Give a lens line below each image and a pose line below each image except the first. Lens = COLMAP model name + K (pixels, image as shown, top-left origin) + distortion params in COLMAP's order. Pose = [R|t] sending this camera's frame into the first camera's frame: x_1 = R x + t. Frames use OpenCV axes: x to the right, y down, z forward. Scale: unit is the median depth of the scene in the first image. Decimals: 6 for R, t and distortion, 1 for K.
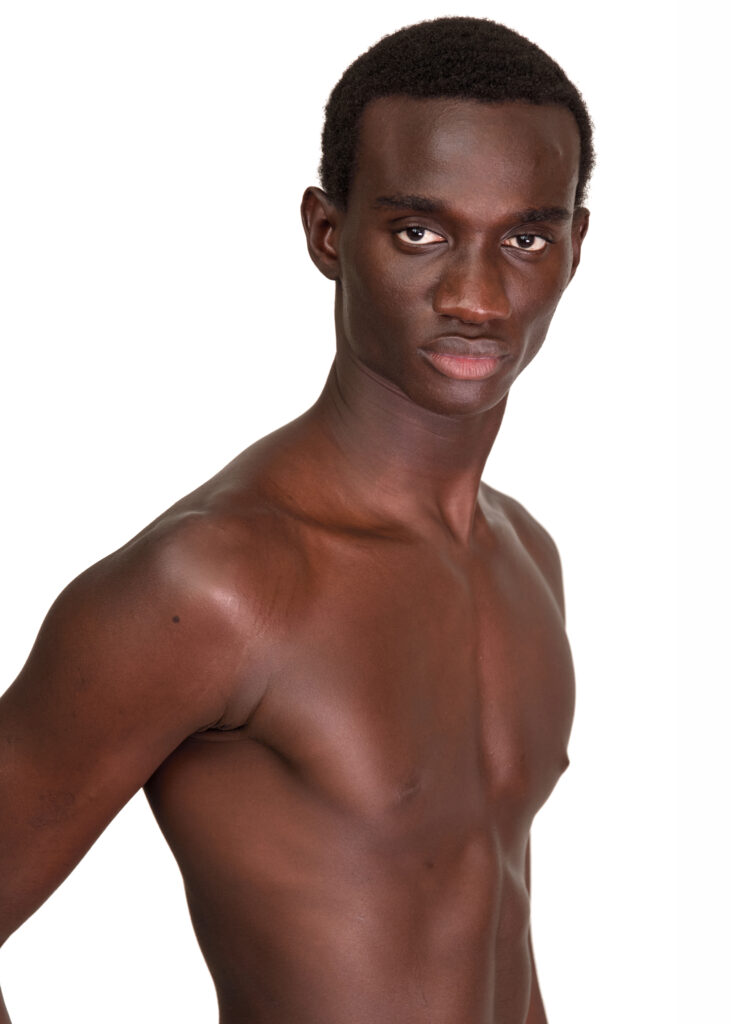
lens RADIAL K [[2297.7, 0, 370.4], [0, 2297.7, 544.3], [0, 0, 1]] dist [0.054912, 0.000000]
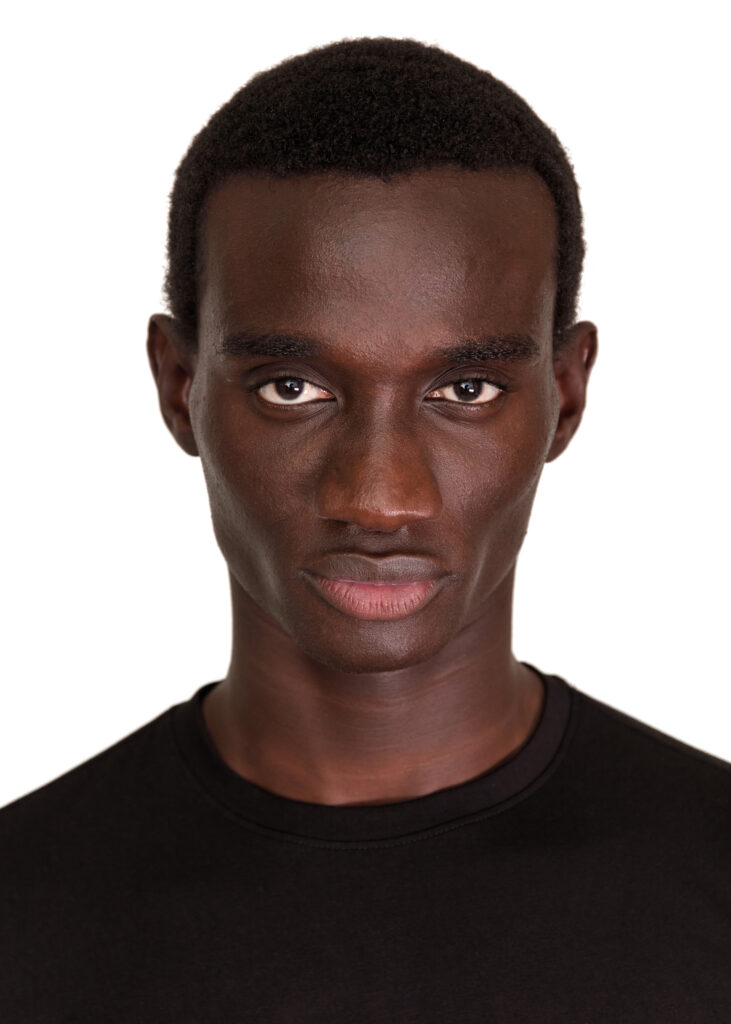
lens RADIAL K [[2297.7, 0, 367.5], [0, 2297.7, 519.4], [0, 0, 1]] dist [0.054912, 0.000000]
pose [[0.992717, -0.040856, -0.113333, 0.109981], [0.037677, 0.998838, -0.030053, -0.080038], [0.114429, 0.025564, 0.993102, 0.385404]]
